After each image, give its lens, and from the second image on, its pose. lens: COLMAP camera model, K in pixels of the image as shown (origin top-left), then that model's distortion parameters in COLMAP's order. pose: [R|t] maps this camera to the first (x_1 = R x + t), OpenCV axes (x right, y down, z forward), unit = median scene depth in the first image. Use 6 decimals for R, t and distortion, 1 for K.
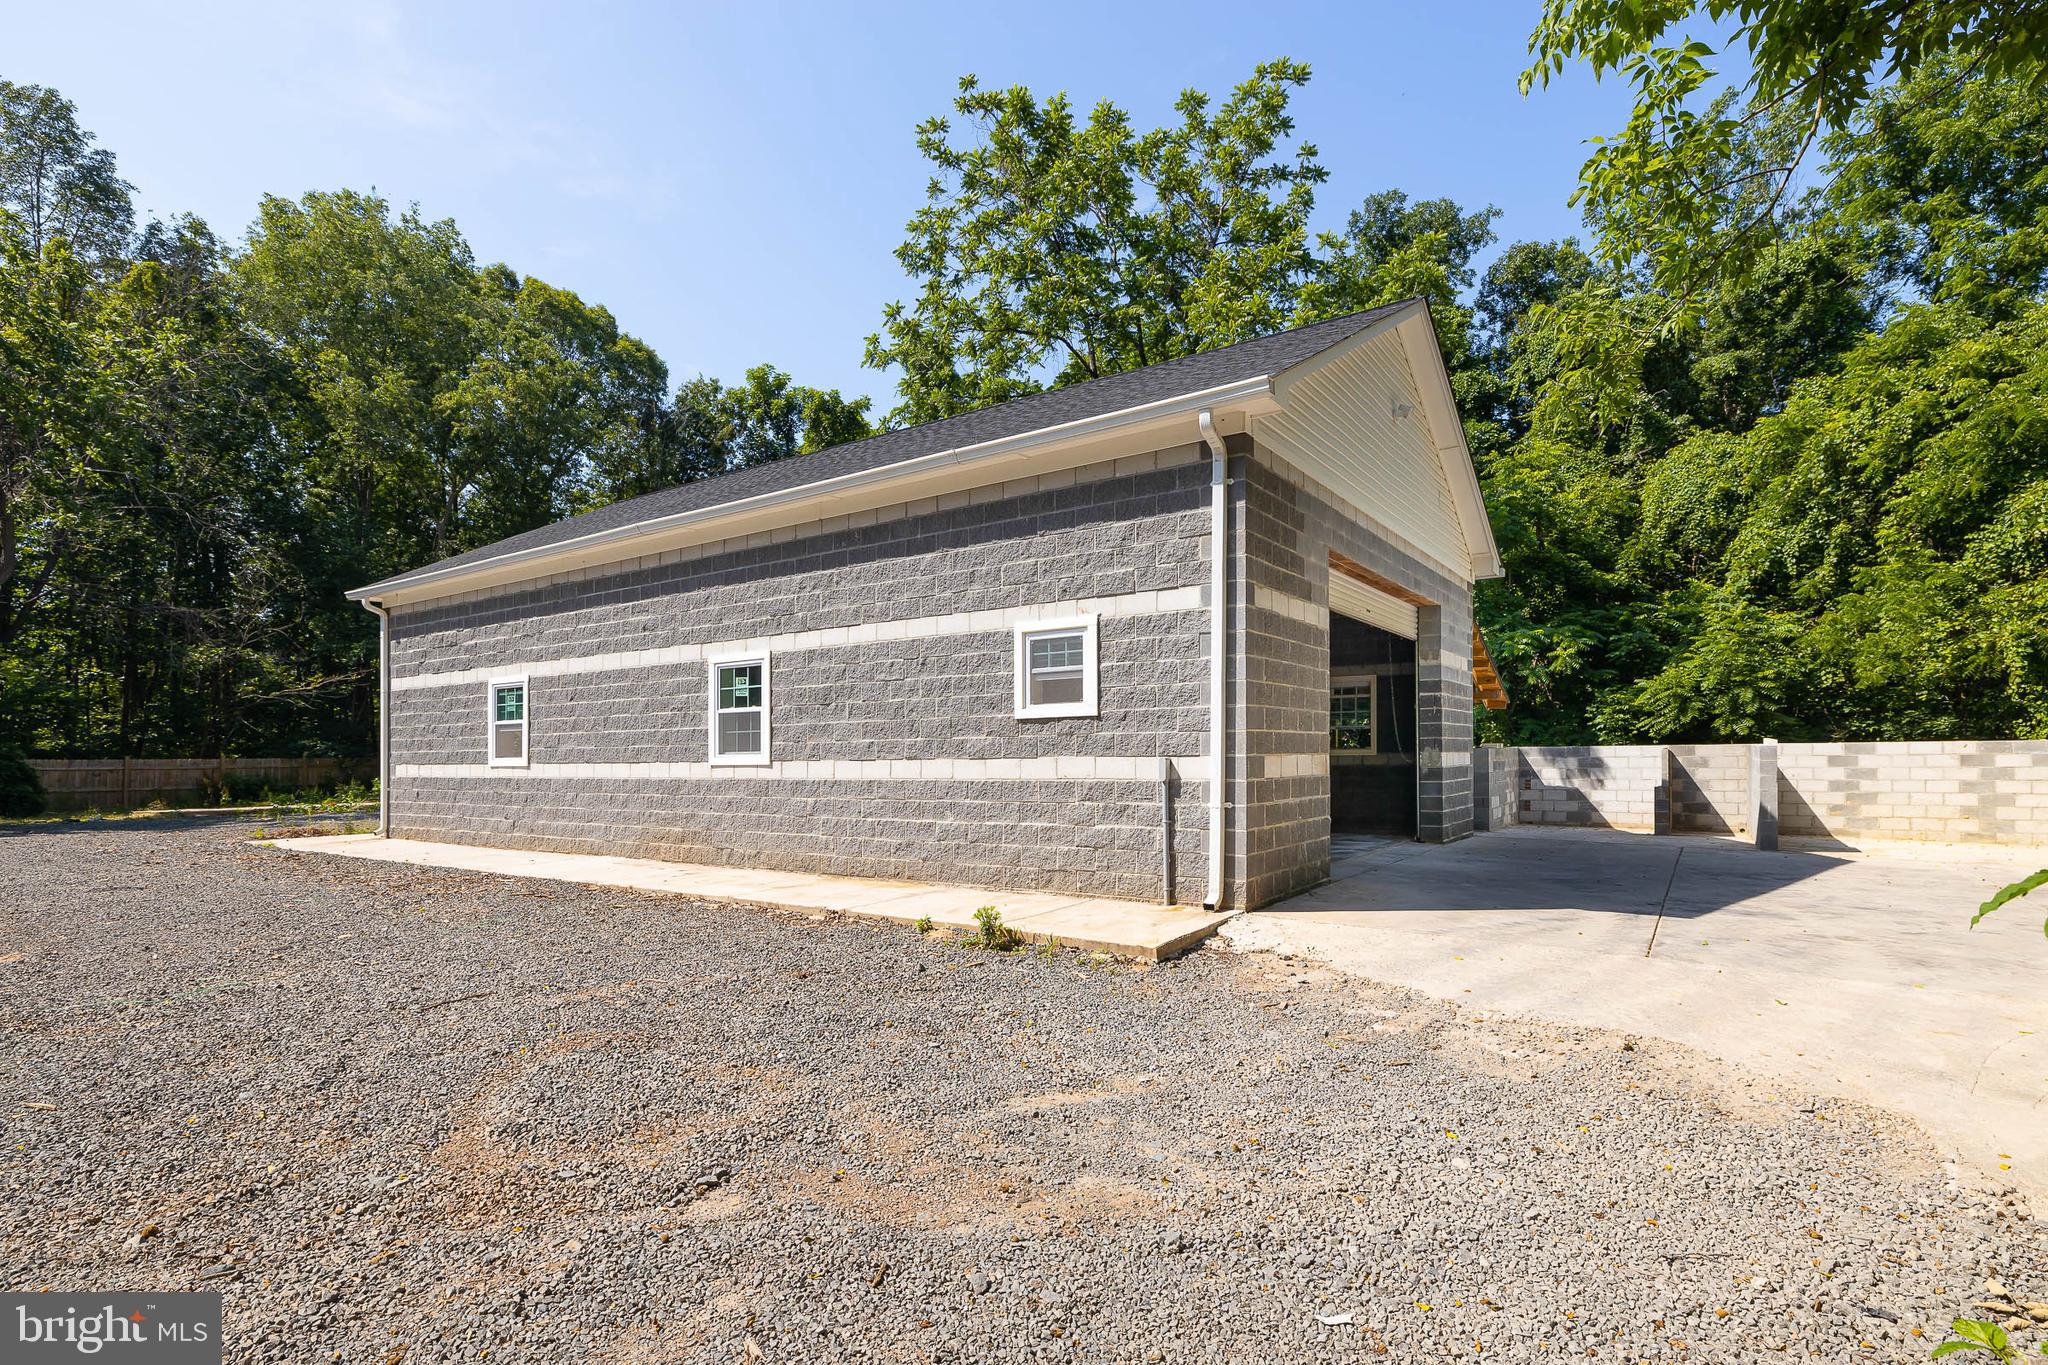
lens RADIAL K [[1020.0, 0, 1019.6], [0, 1020.0, 743.3], [0, 0, 1]] dist [-0.002587, 0.000479]
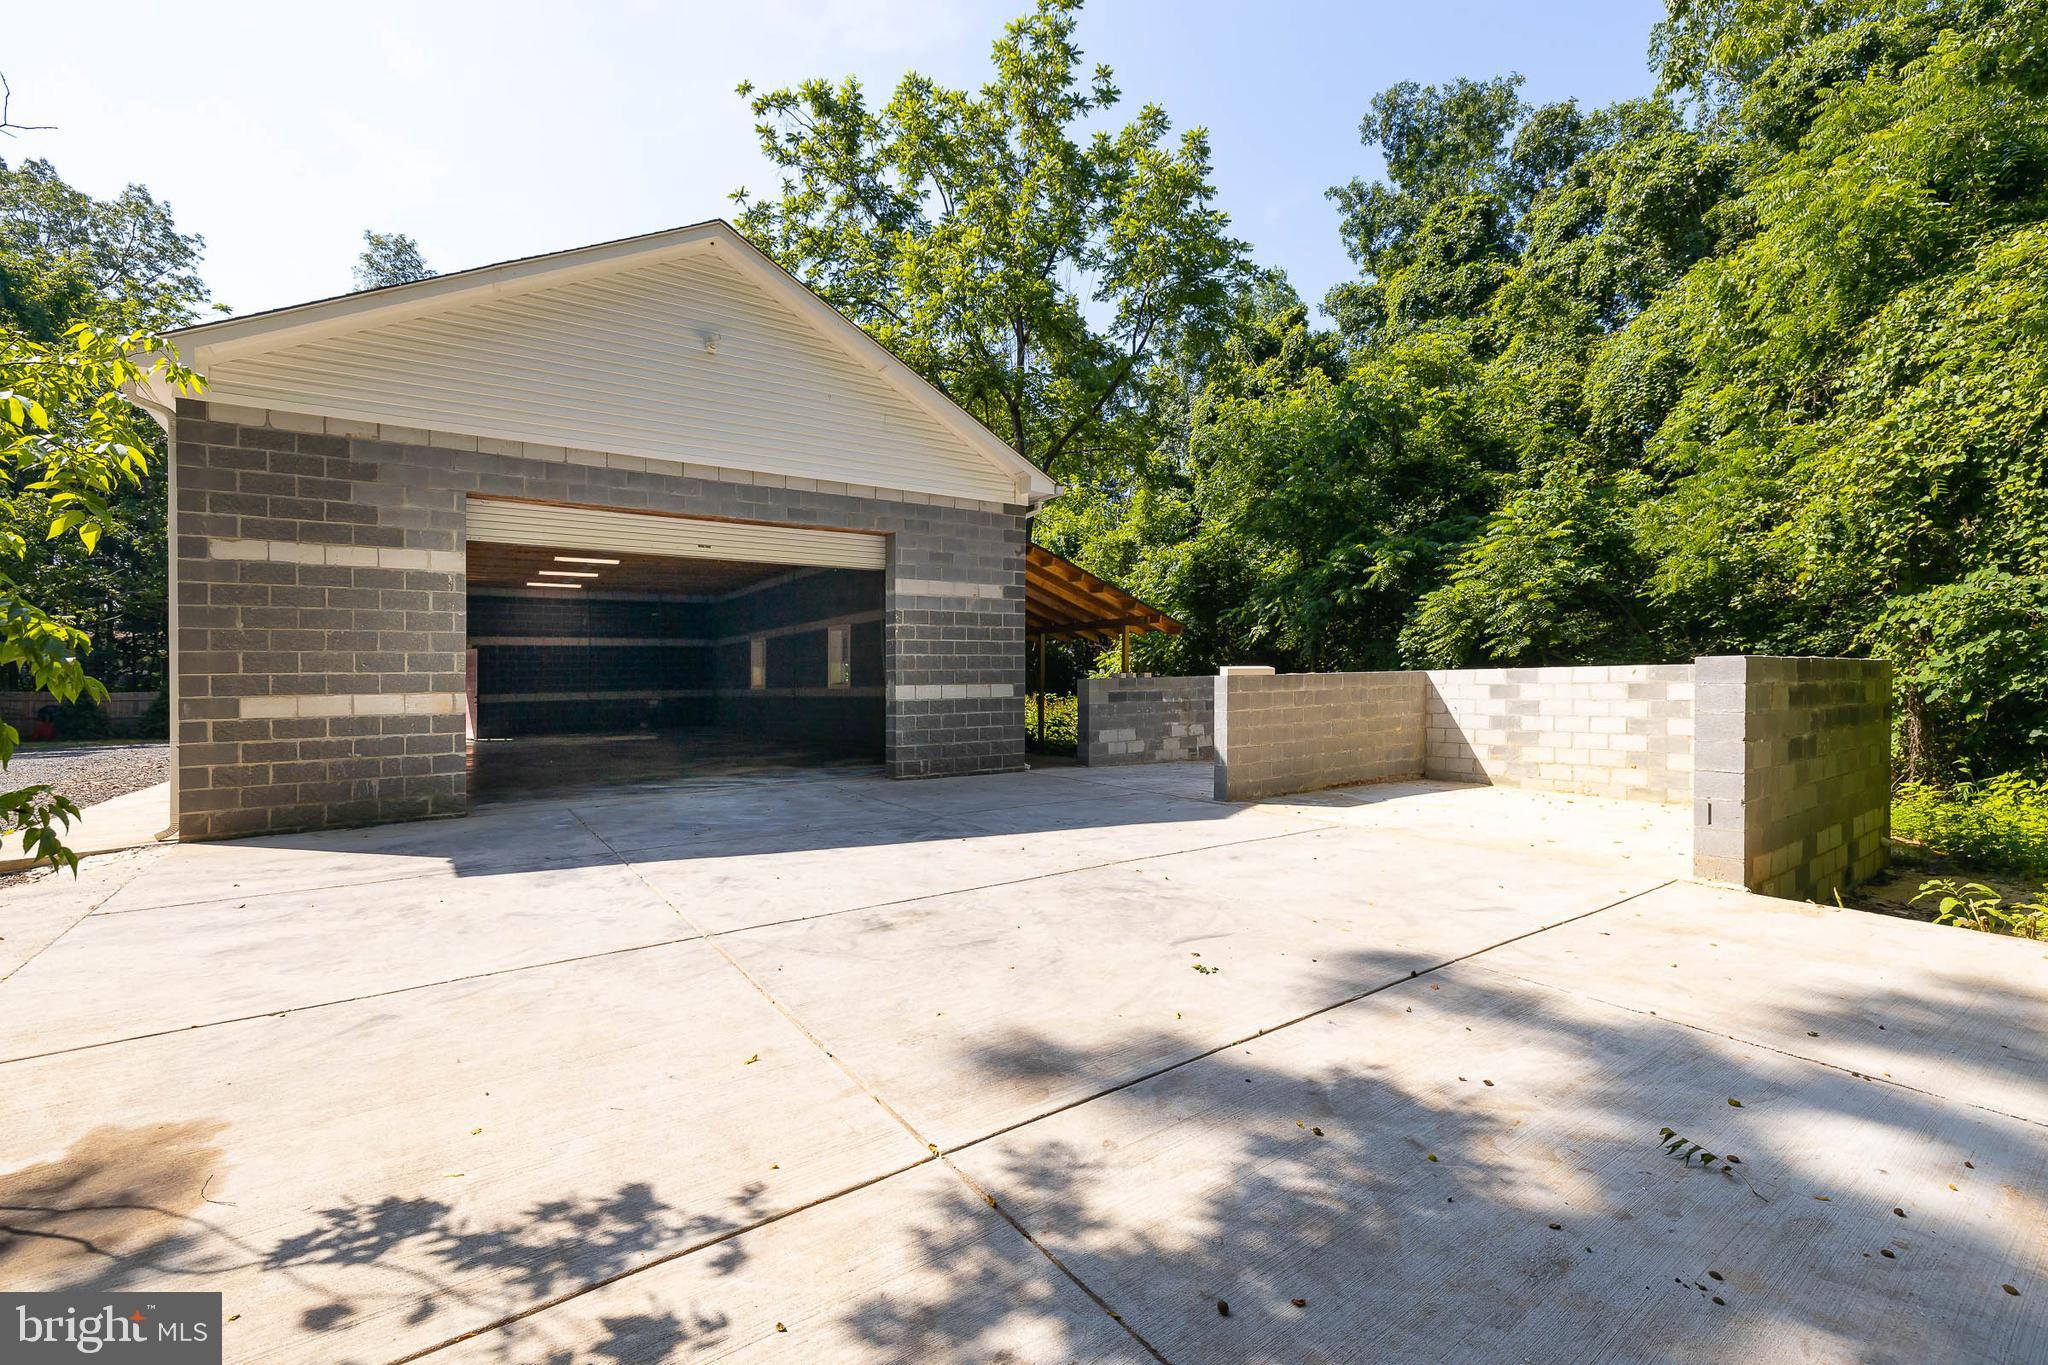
lens RADIAL K [[879.3, 0, 1024.0], [0, 879.3, 682.5], [0, 0, 1]] dist [-0.001021, -0.000376]
pose [[0.938305, -0.005473, -0.345766, 0.704645], [0.011504, 0.999815, 0.015394, -0.004521], [0.345618, -0.018422, 0.938194, 0.225999]]
